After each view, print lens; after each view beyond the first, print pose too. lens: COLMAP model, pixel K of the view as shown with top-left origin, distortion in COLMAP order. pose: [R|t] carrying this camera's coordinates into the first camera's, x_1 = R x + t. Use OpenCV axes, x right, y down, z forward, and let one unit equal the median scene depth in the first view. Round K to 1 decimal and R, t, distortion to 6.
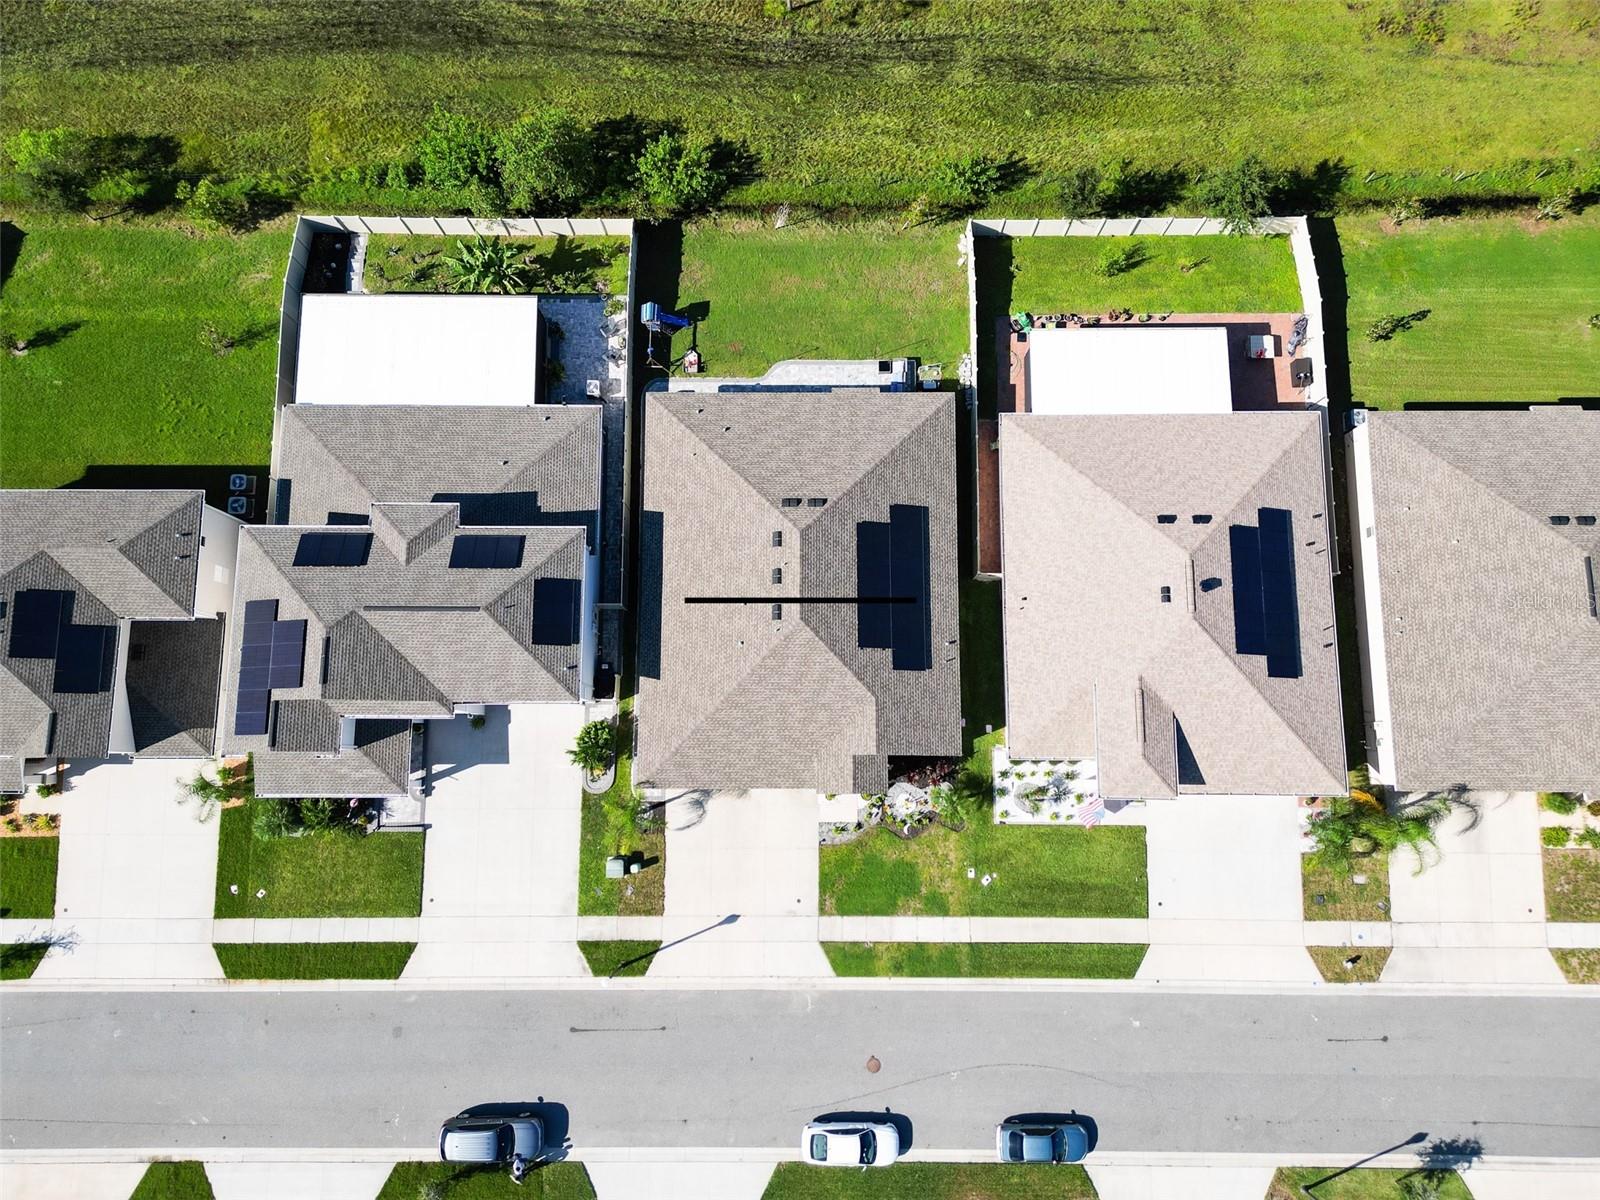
lens RADIAL K [[1126.5, 0, 800.0], [0, 1126.5, 600.0], [0, 0, 1]] dist [0.083714, -0.088306]
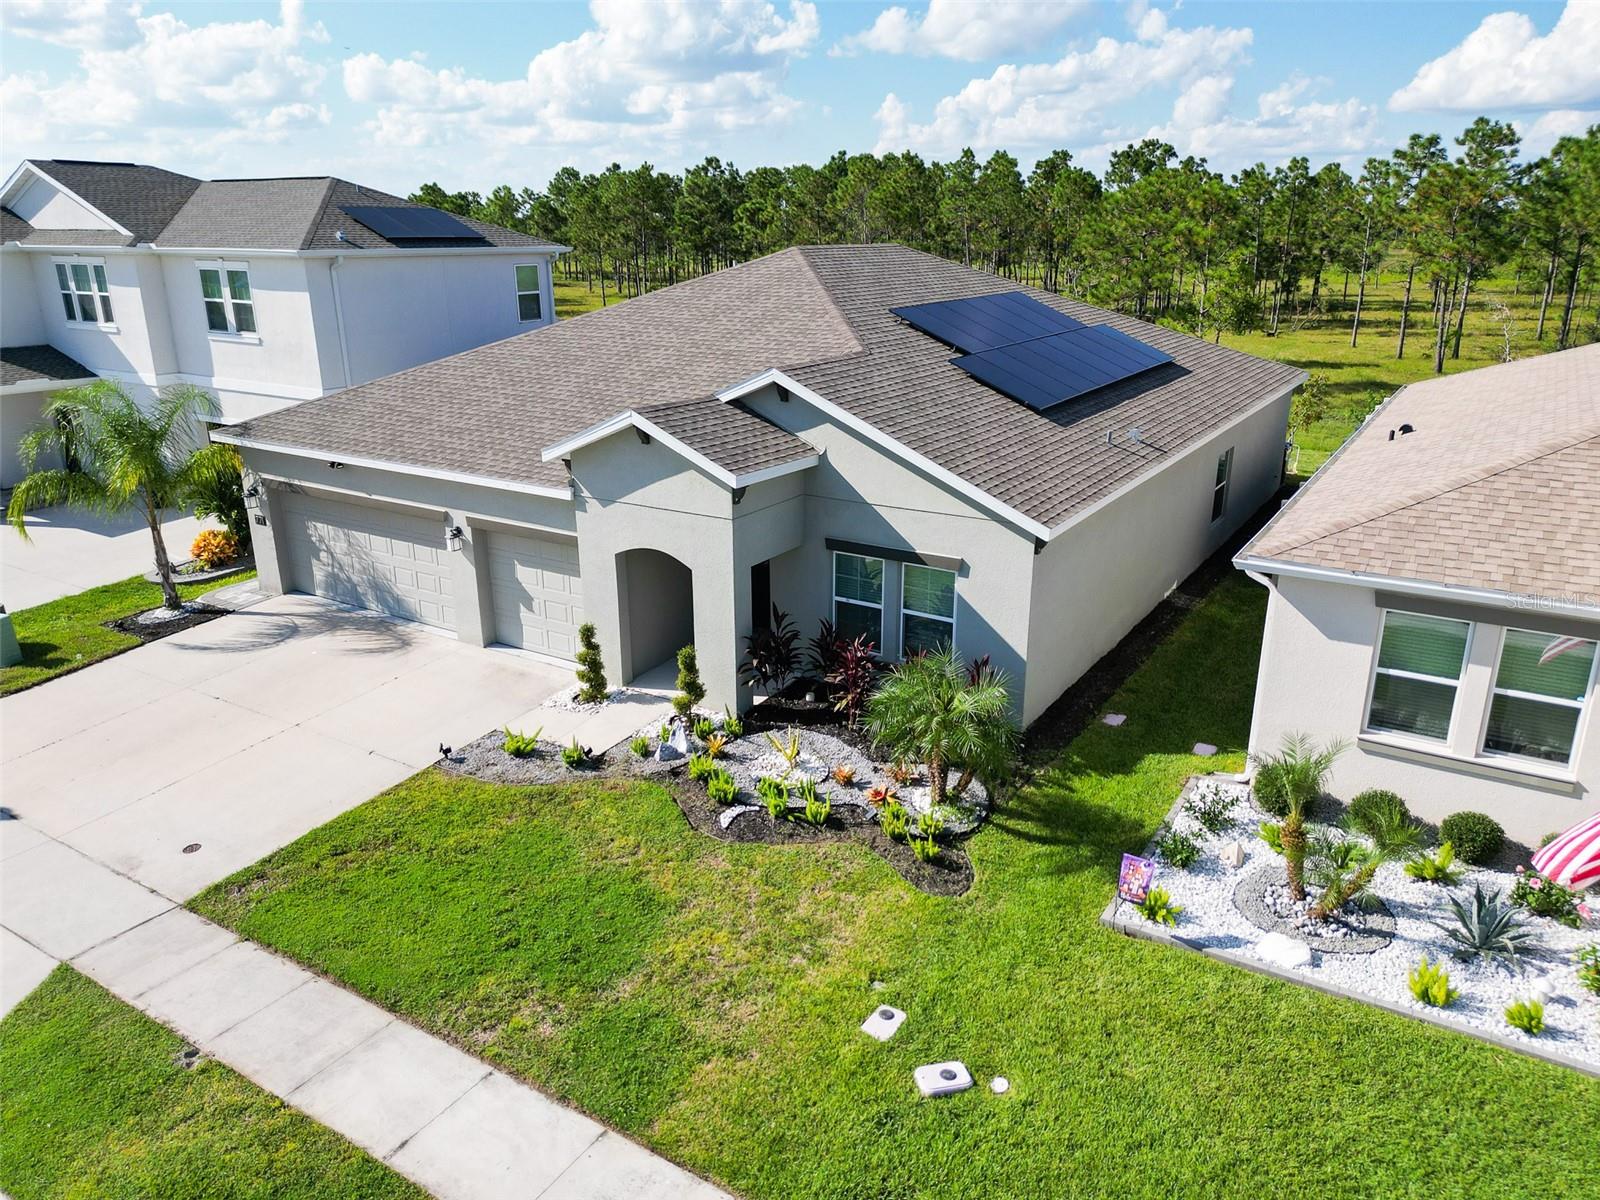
lens RADIAL K [[1126.5, 0, 800.0], [0, 1126.5, 600.0], [0, 0, 1]] dist [0.083714, -0.088306]
pose [[0.844659, 0.173057, -0.506559, 0.220650], [-0.529976, 0.403530, -0.745847, 0.356981], [0.075338, 0.898451, 0.432562, 0.859141]]
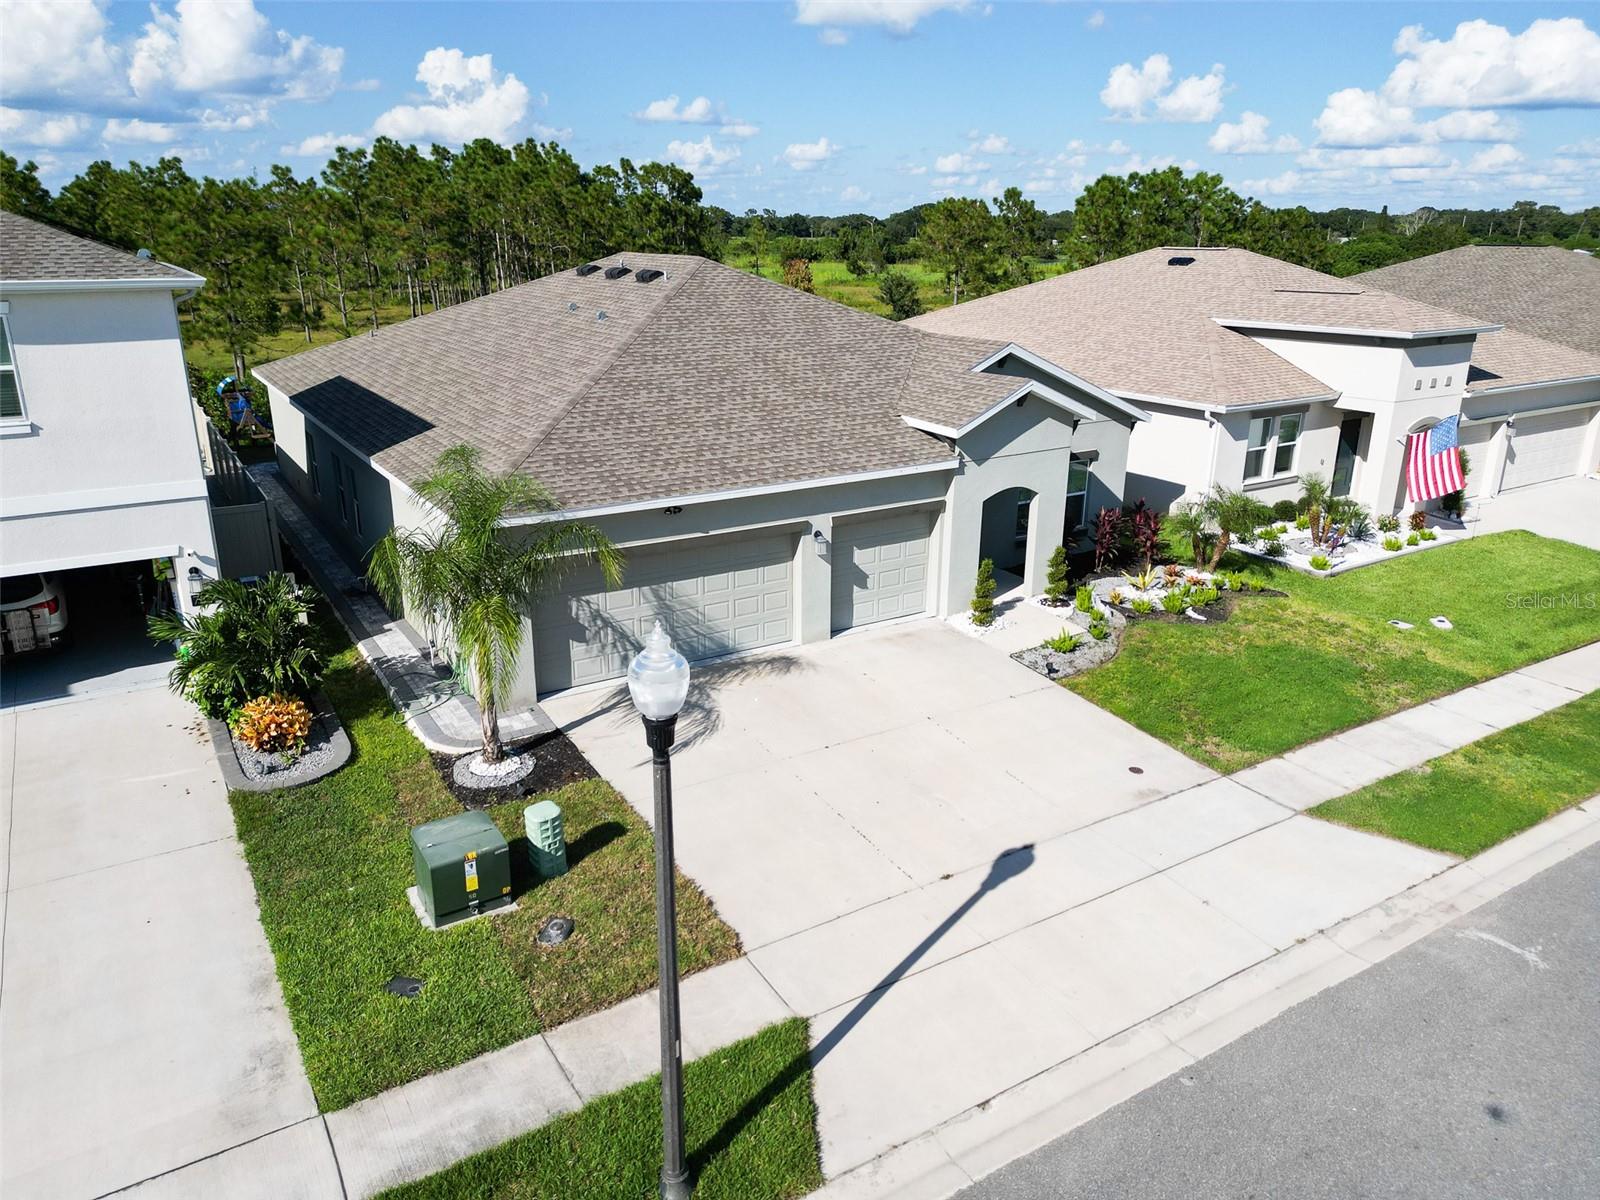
lens RADIAL K [[1126.5, 0, 800.0], [0, 1126.5, 600.0], [0, 0, 1]] dist [0.083714, -0.088306]
pose [[0.847802, -0.156622, 0.506656, -0.210758], [0.522859, 0.406483, -0.749259, 0.418578], [-0.088597, 0.900134, 0.426509, 0.847700]]
